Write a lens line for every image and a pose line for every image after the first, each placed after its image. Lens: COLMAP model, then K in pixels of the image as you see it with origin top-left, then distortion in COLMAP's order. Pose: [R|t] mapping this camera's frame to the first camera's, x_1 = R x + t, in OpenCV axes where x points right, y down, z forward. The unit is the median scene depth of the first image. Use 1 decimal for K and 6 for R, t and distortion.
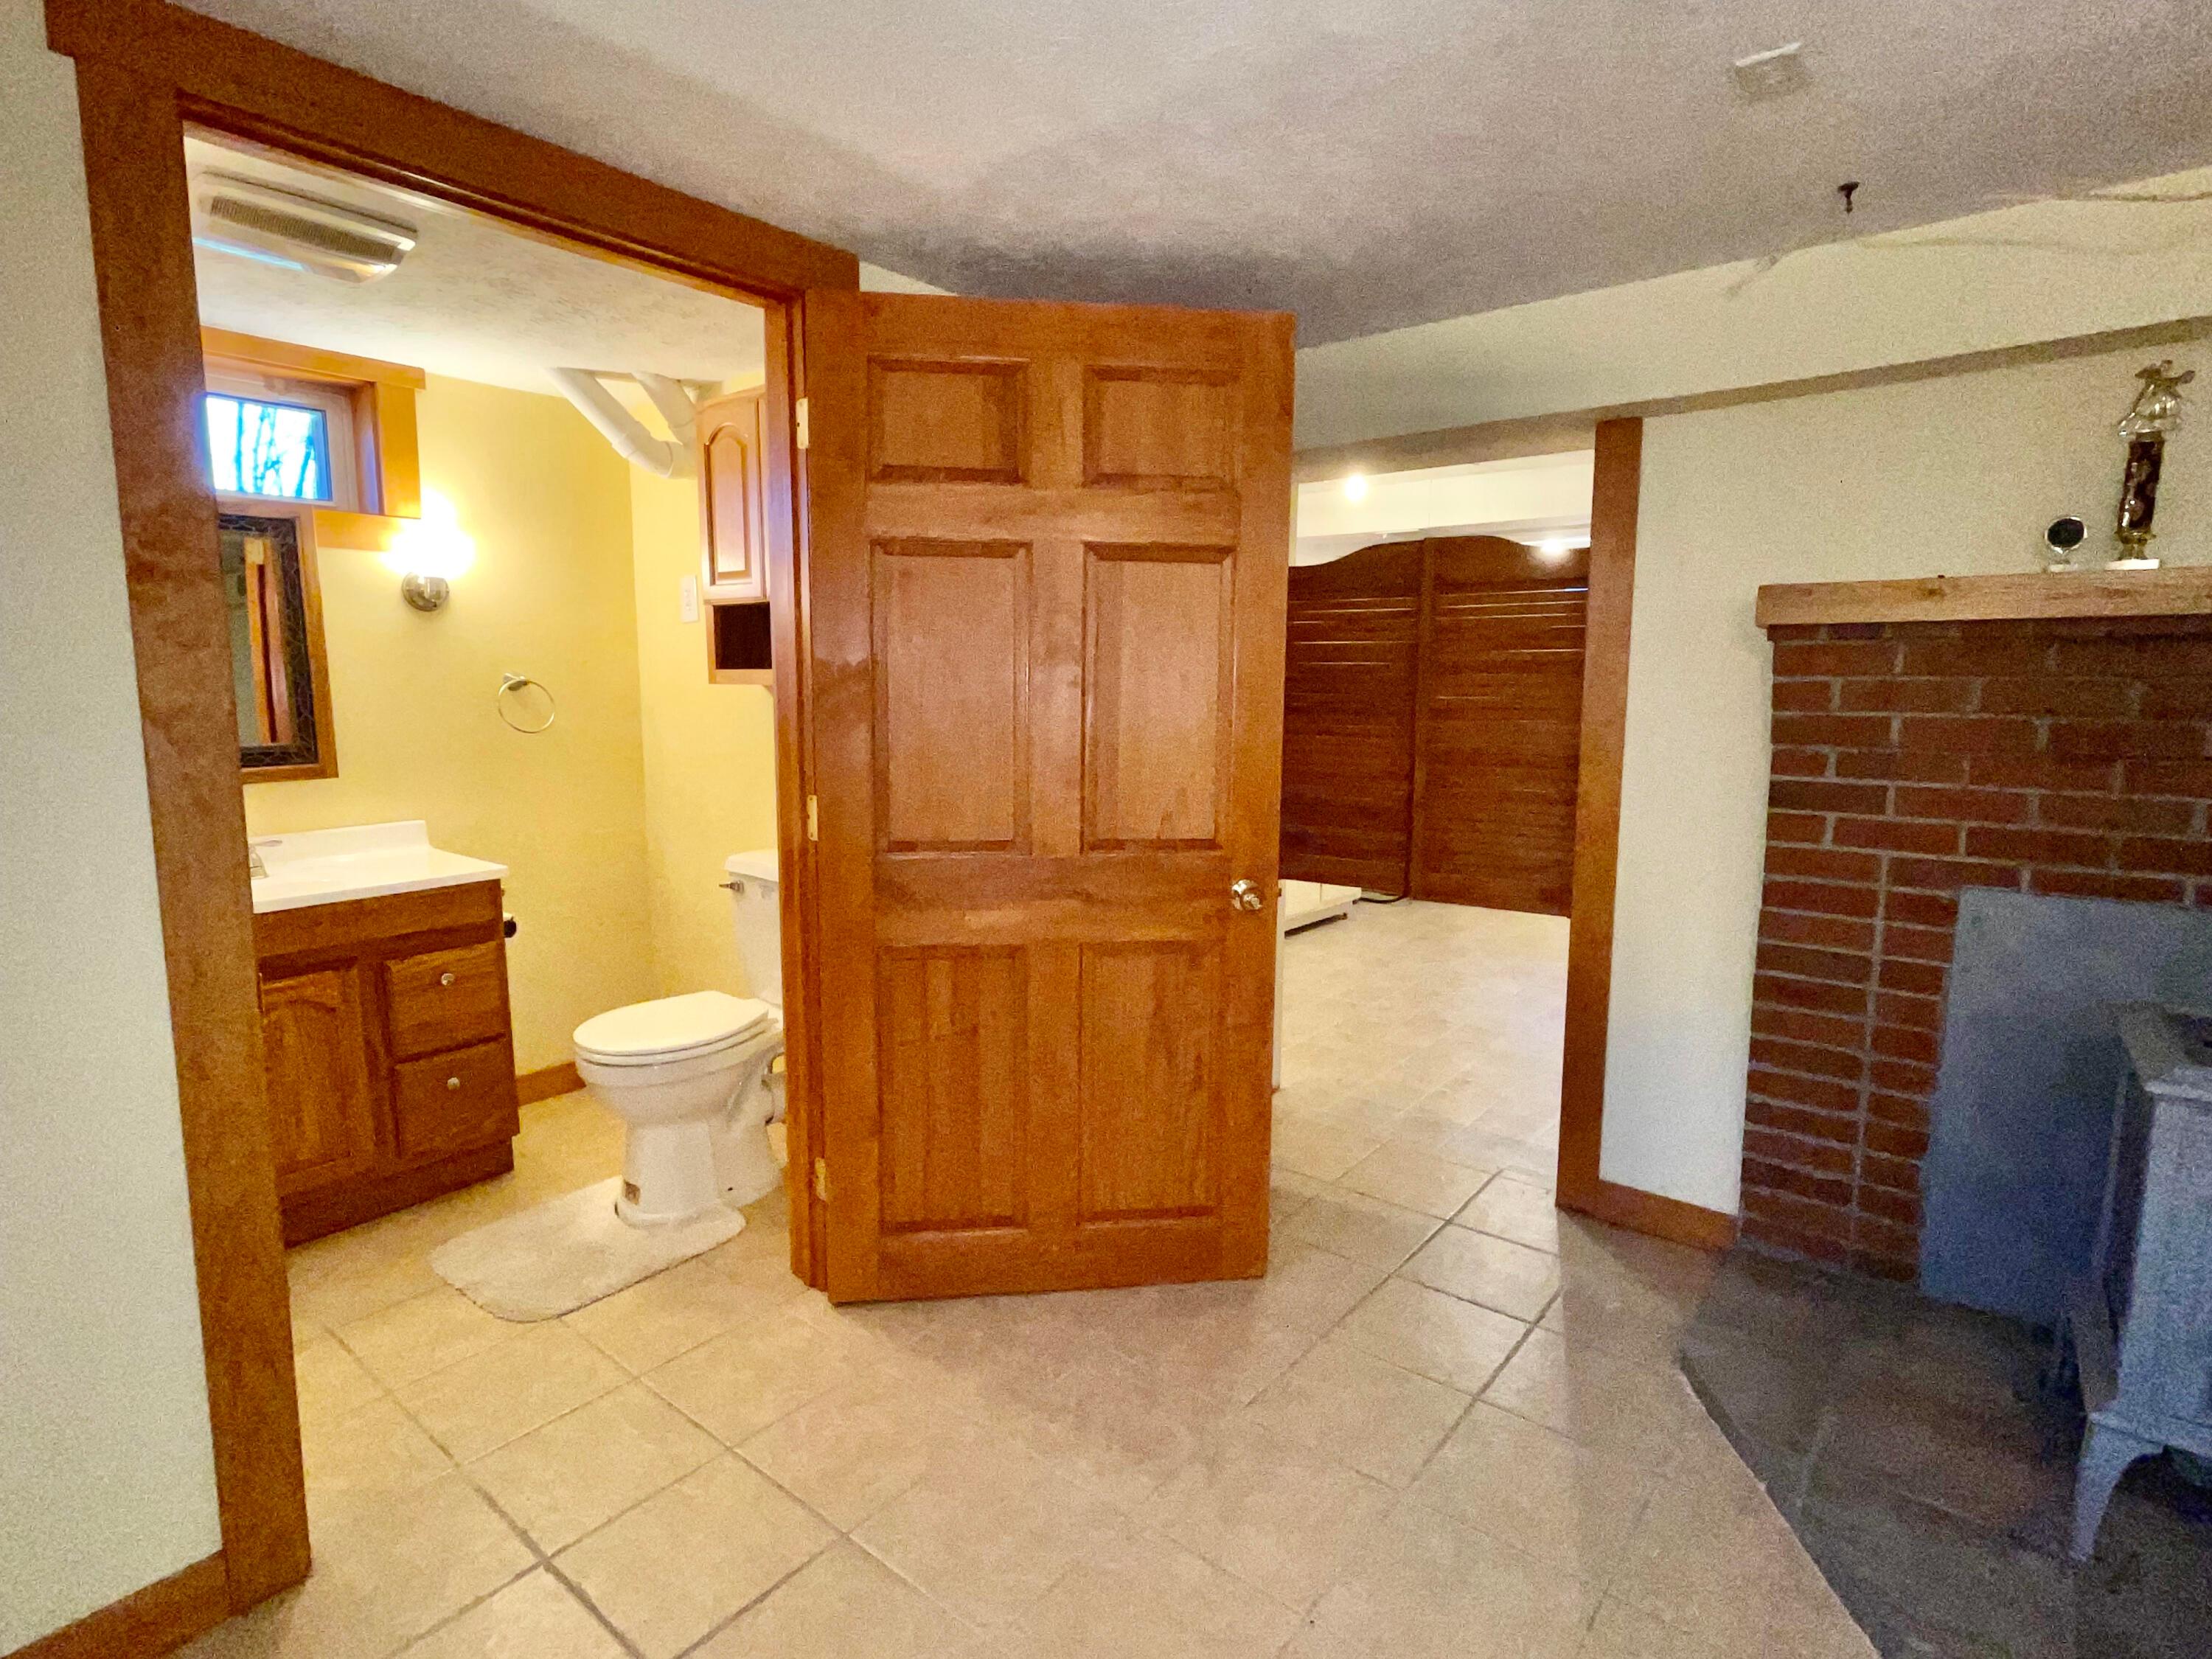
lens RADIAL K [[1160.6, 0, 1100.8], [0, 1160.6, 824.5], [0, 0, 1]] dist [-0.003168, 0.003837]
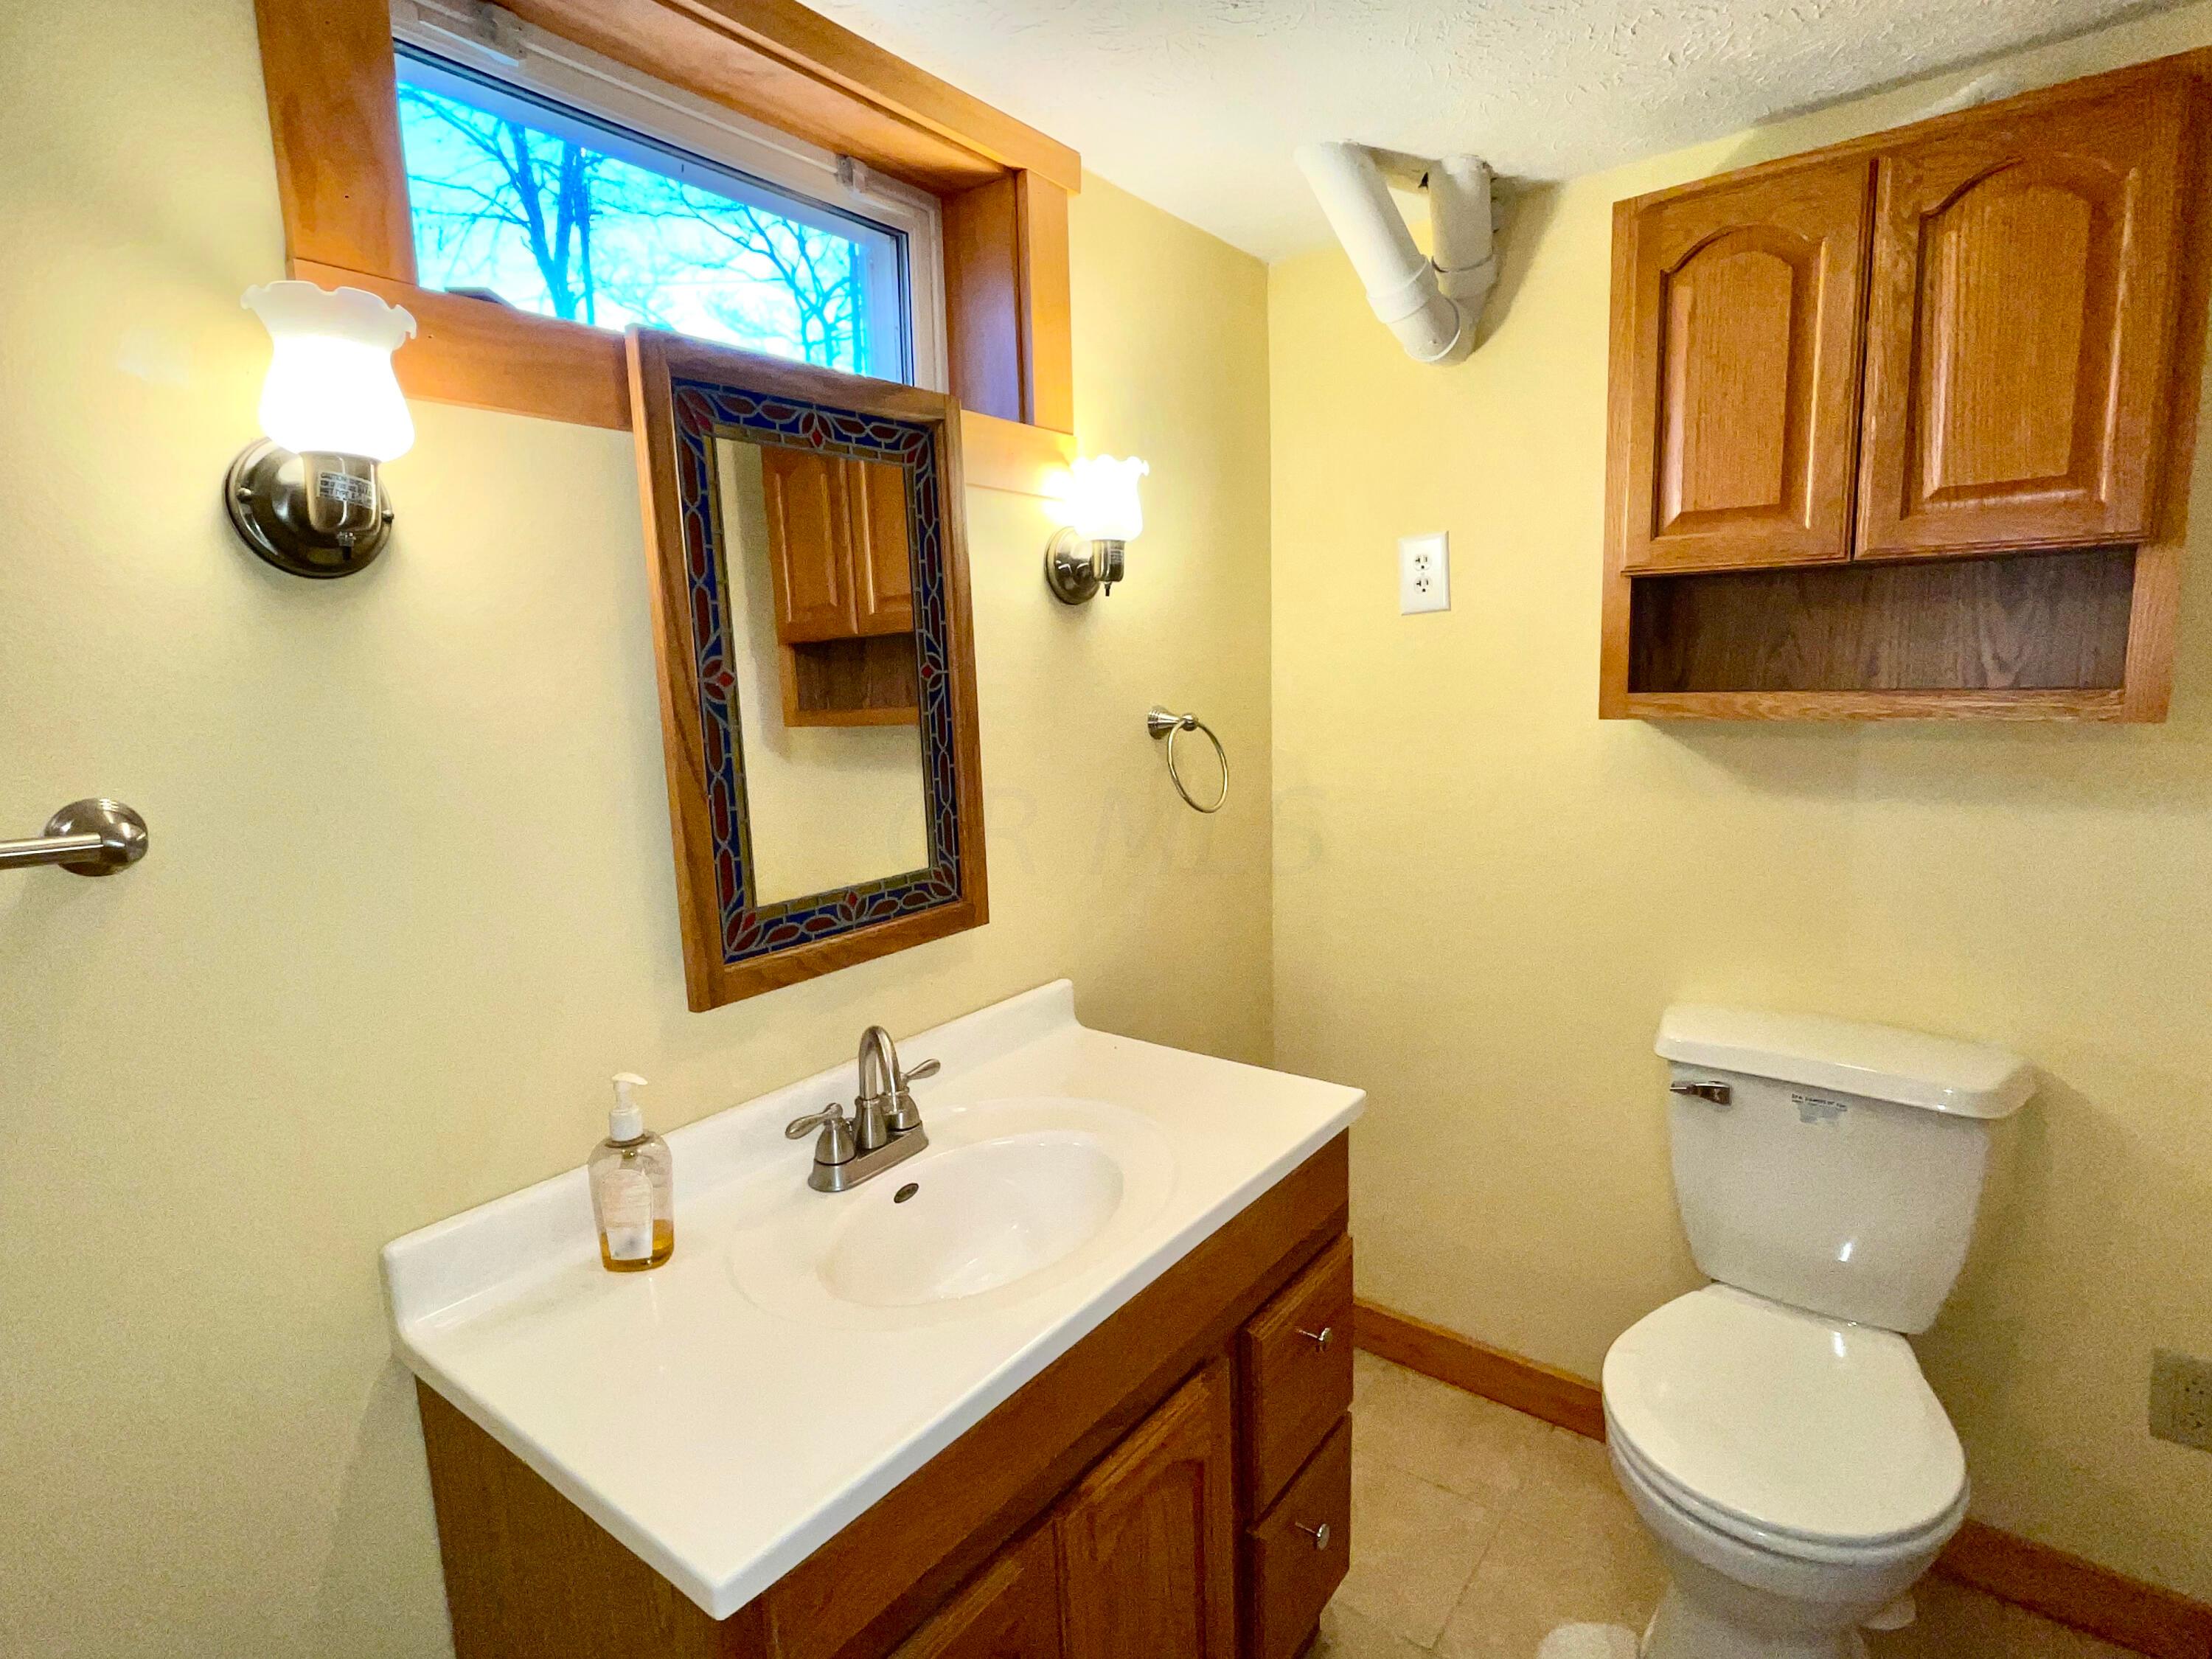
lens RADIAL K [[1160.6, 0, 1110.7], [0, 1160.6, 830.1], [0, 0, 1]] dist [-0.003168, 0.003837]
pose [[0.998882, -0.037053, 0.029364, -0.626676], [0.036989, 0.999312, 0.002728, -0.083990], [-0.029445, -0.001638, 0.999565, 0.481540]]
